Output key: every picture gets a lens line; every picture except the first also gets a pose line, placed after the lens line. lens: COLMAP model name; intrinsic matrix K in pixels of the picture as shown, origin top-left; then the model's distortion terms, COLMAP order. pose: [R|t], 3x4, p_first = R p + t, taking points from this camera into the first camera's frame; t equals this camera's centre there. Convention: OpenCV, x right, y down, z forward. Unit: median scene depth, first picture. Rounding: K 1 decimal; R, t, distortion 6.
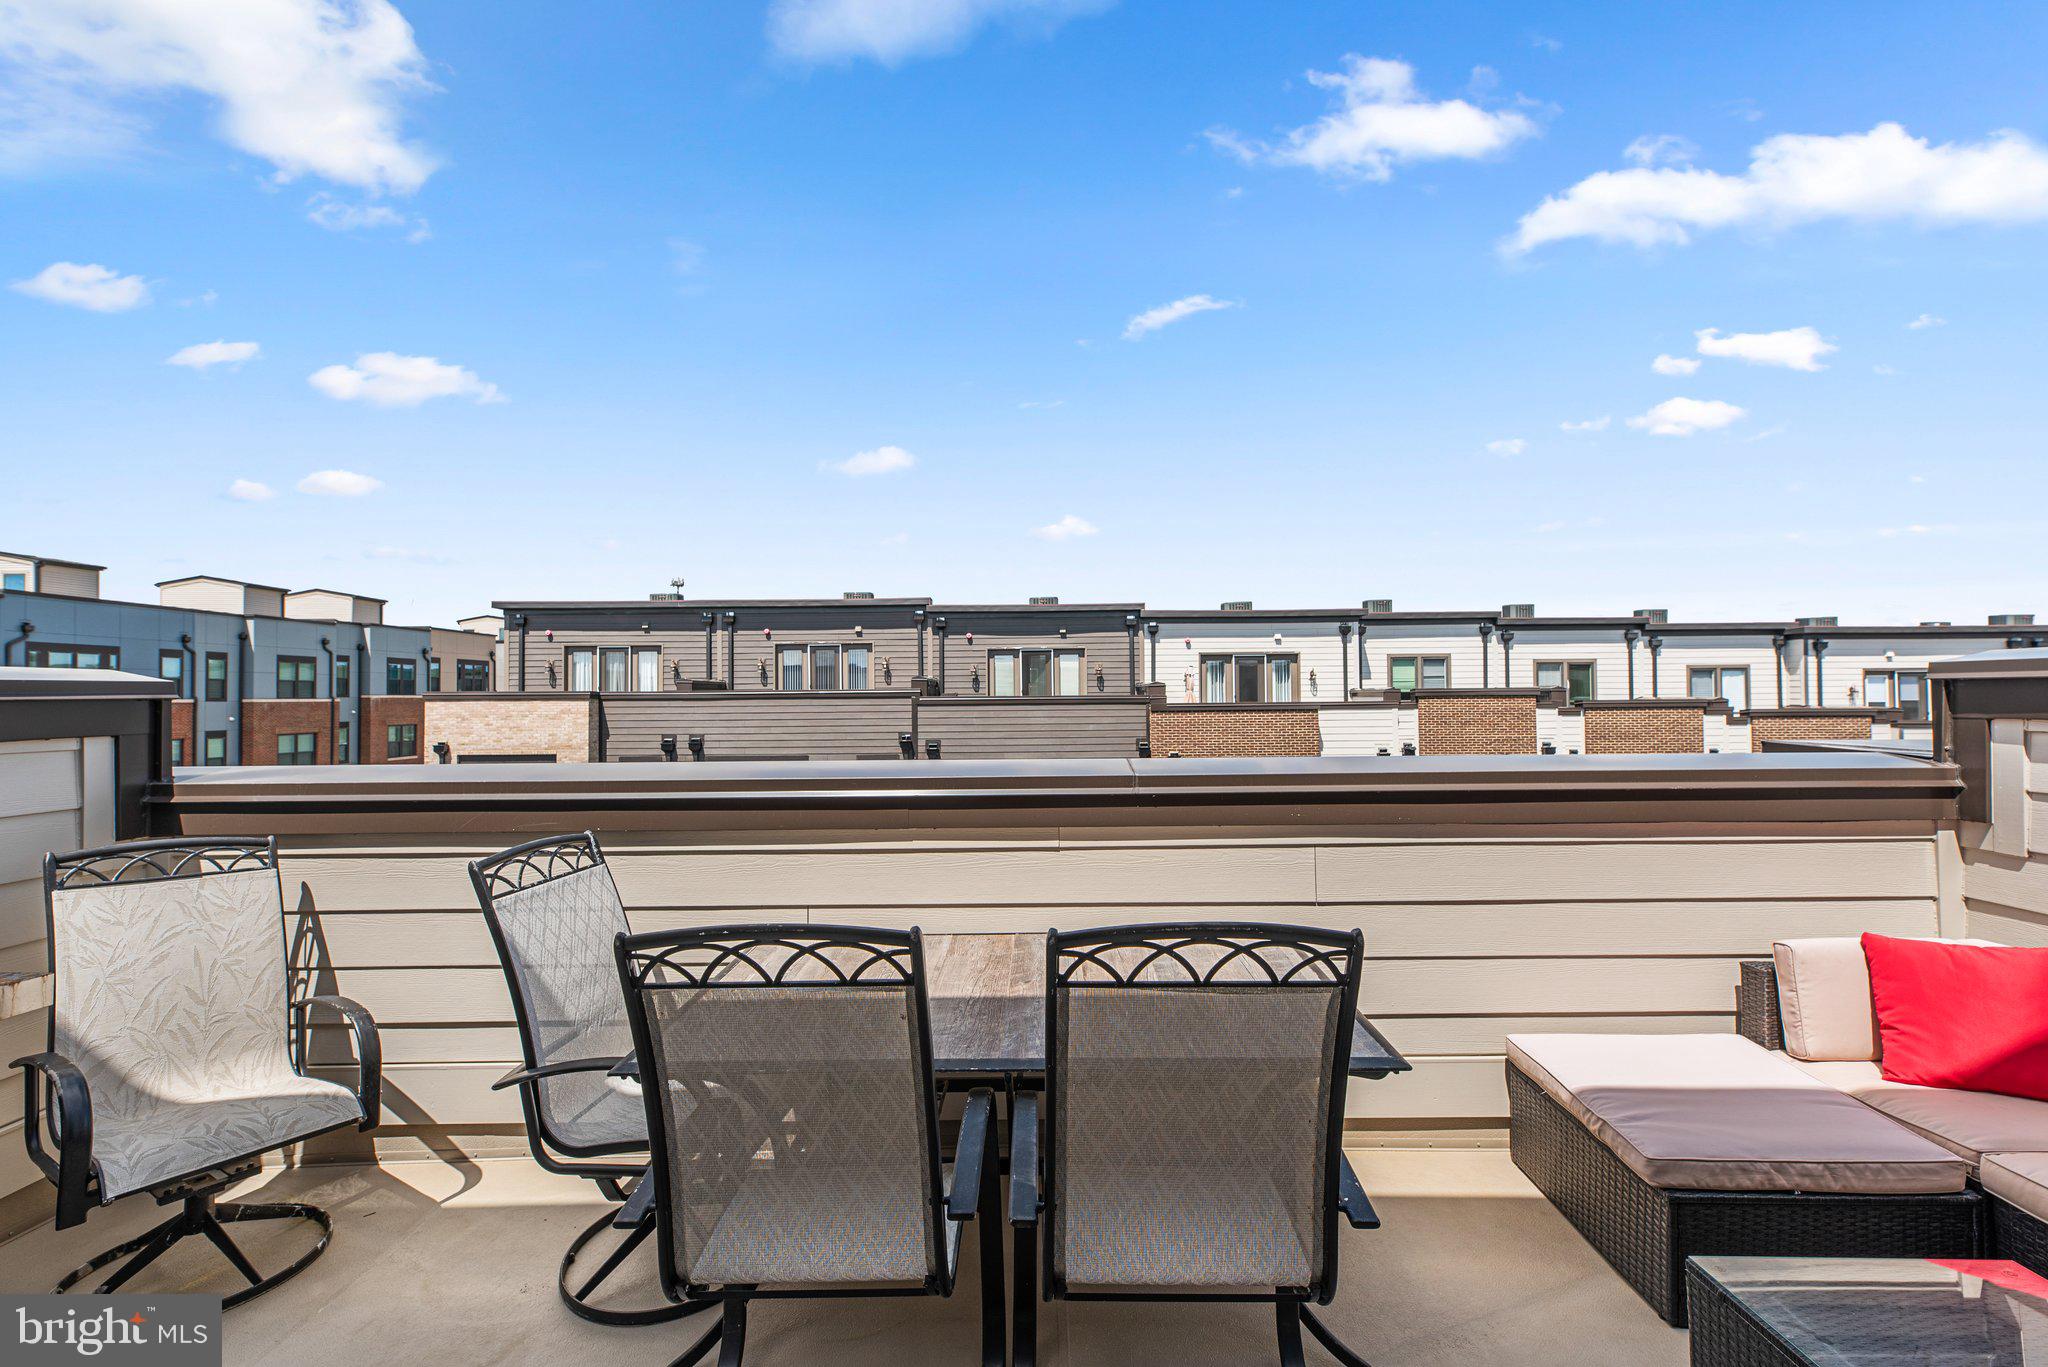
lens RADIAL K [[920.7, 0, 1045.4], [0, 920.7, 674.8], [0, 0, 1]] dist [0.003534, -0.000061]
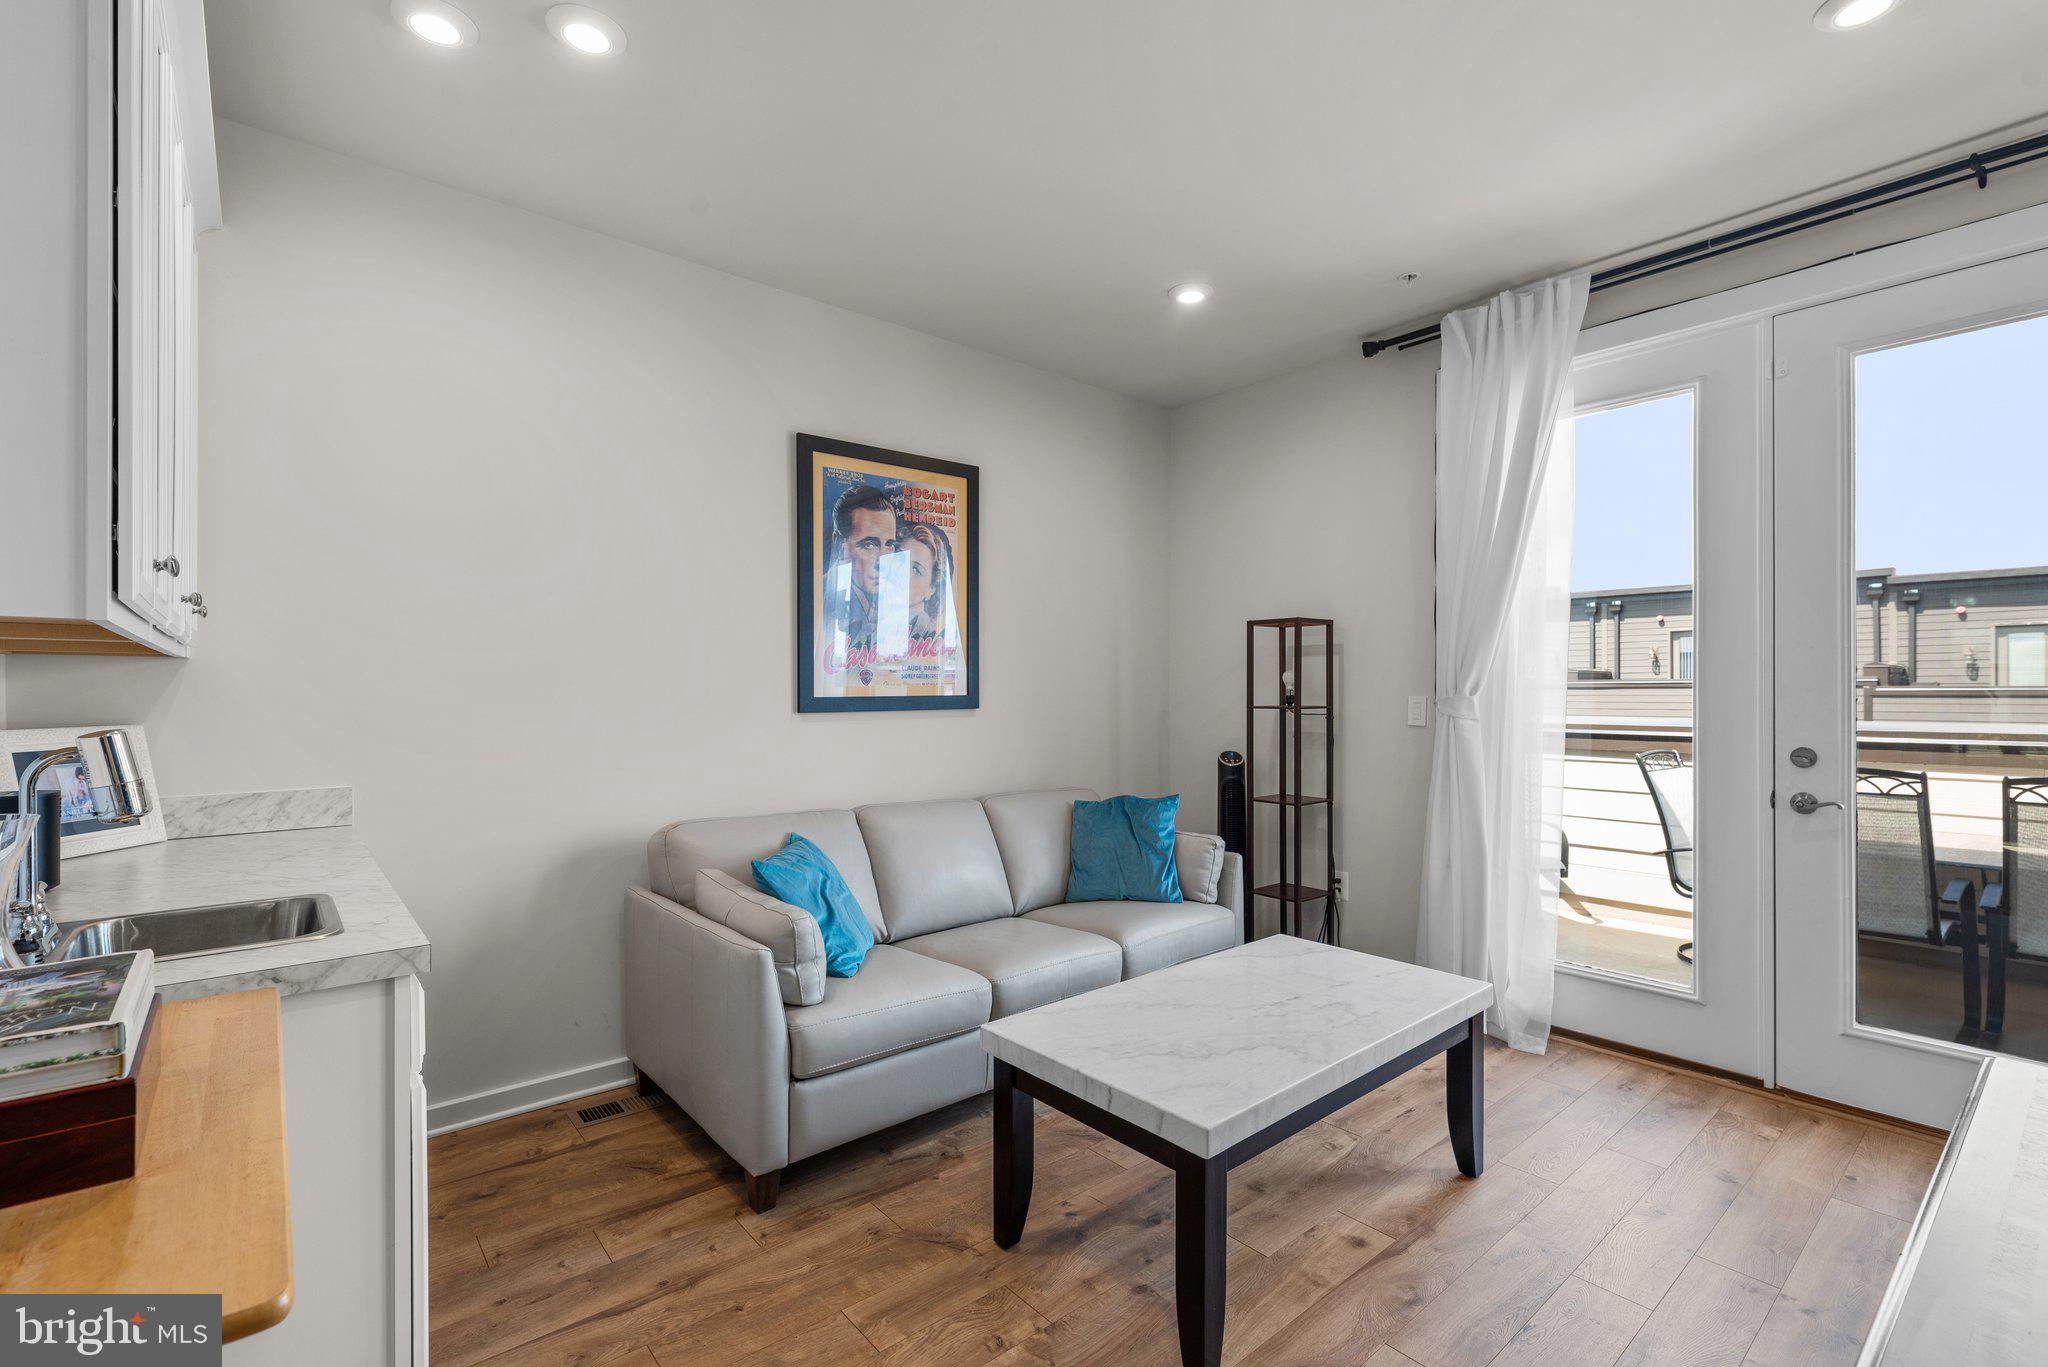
lens RADIAL K [[920.7, 0, 1012.2], [0, 920.7, 692.3], [0, 0, 1]] dist [0.003534, -0.000061]
pose [[0.636255, 0.009555, -0.771420, 0.023554], [0.013799, 0.999622, 0.023763, -0.003492], [0.771355, -0.025764, 0.635883, -0.272539]]
